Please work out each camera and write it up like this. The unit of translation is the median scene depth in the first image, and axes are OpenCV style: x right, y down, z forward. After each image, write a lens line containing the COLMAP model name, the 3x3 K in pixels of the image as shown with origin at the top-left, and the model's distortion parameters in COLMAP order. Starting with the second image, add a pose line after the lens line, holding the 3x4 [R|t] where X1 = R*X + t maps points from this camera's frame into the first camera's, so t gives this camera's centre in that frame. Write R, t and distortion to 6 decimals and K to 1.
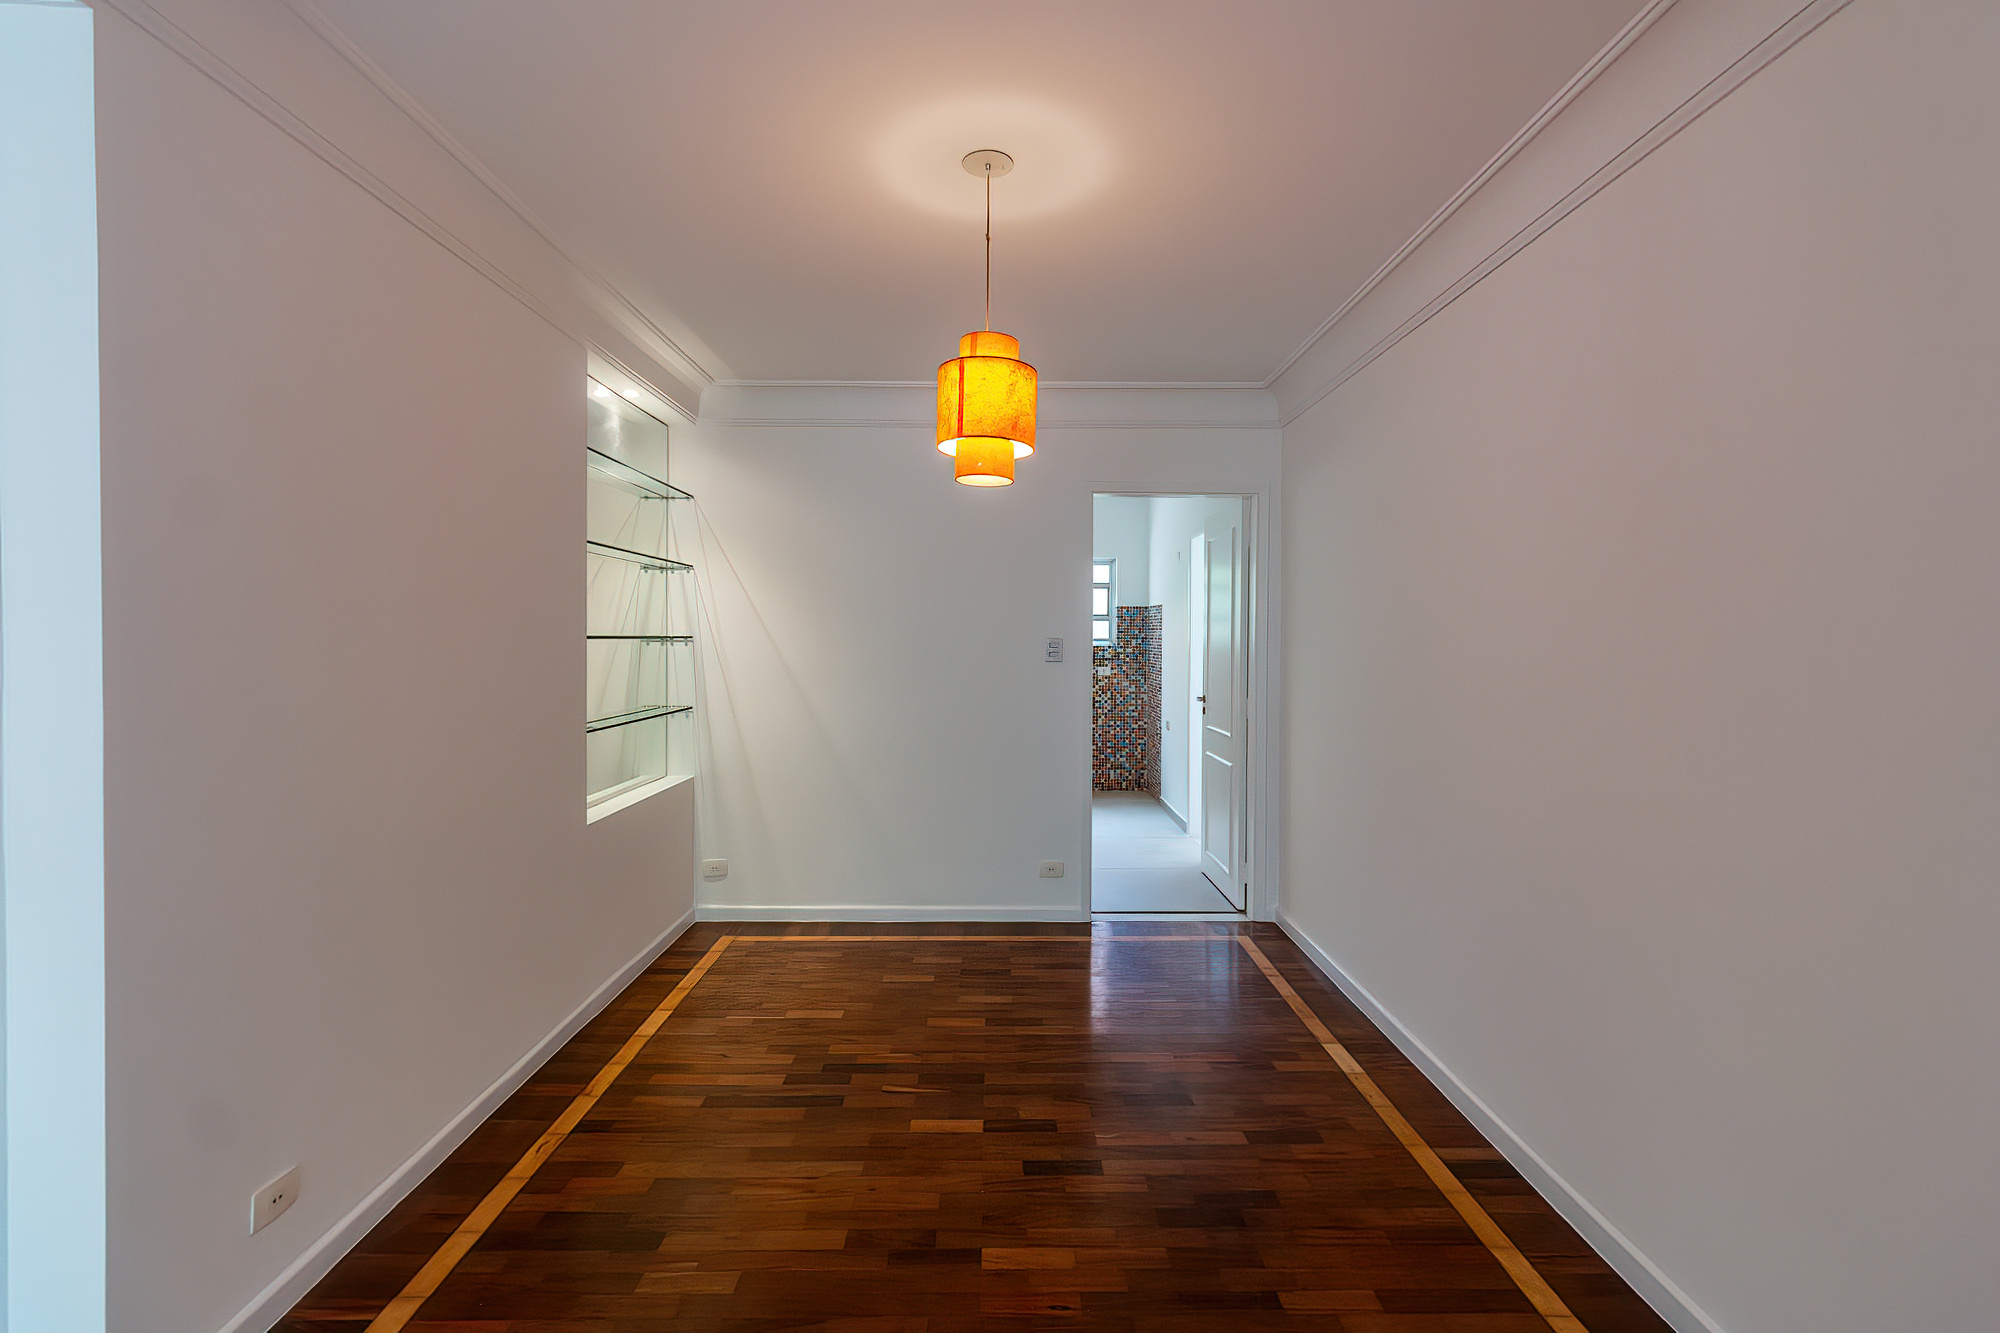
lens RADIAL K [[918.9, 0, 1000.0], [0, 918.9, 666.5], [0, 0, 1]] dist [0.007304, 0.000737]
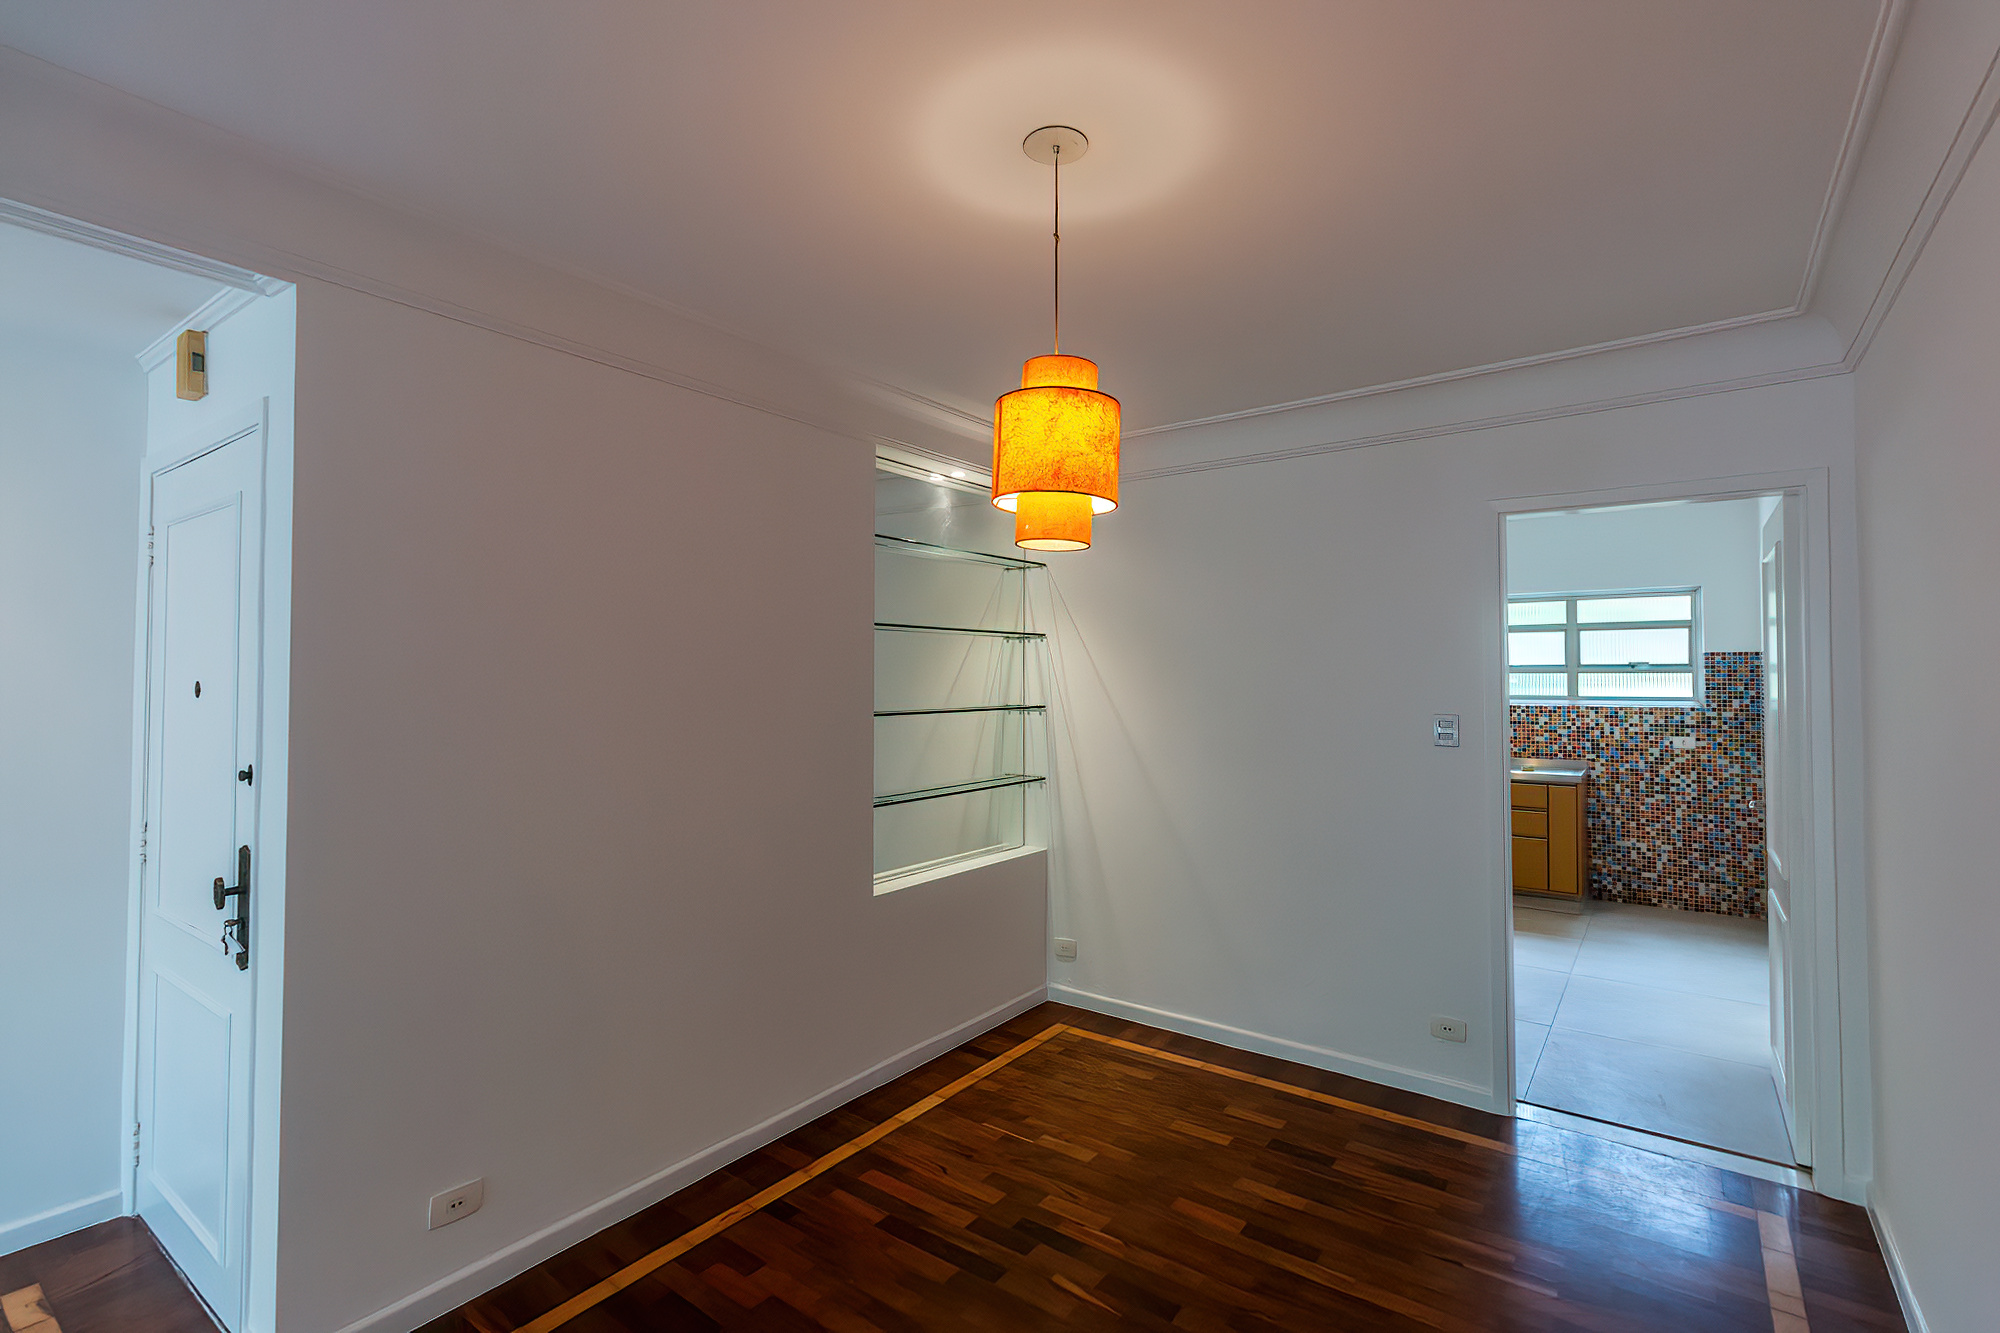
lens RADIAL K [[918.9, 0, 1000.0], [0, 918.9, 666.5], [0, 0, 1]] dist [0.007304, 0.000737]
pose [[0.800790, -0.012547, -0.598814, 0.226989], [-0.013165, 0.999170, -0.038542, -0.037794], [0.598800, 0.038747, 0.799961, 0.195377]]
